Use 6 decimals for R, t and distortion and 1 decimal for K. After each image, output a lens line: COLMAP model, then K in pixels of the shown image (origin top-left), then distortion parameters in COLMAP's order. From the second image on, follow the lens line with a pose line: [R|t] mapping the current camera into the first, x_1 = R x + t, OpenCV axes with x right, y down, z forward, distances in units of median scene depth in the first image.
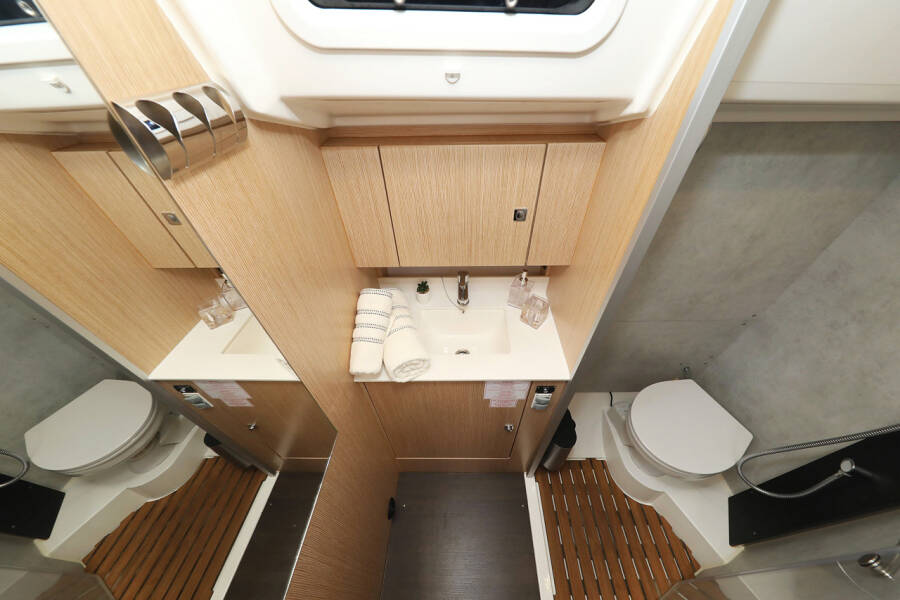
lens RADIAL K [[292.5, 0, 460.6], [0, 292.5, 306.7], [0, 0, 1]] dist [0.000285, 0.000012]
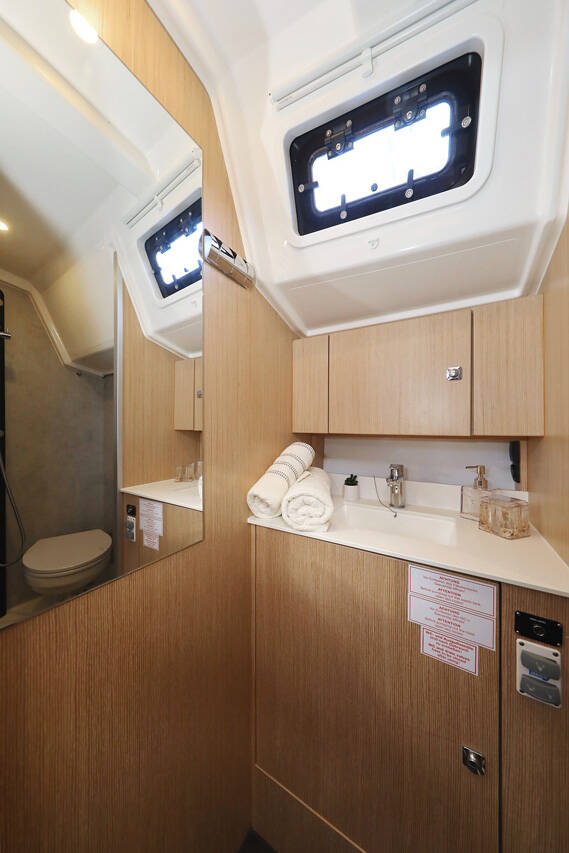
lens RADIAL K [[277.2, 0, 284.5], [0, 277.2, 426.5], [0, 0, 1]] dist [0.000285, 0.000012]
pose [[0.863308, 0.001102, -0.504677, 0.150071], [-0.348592, 0.724421, -0.594725, 0.468915], [0.364943, 0.689357, 0.625782, 0.283278]]
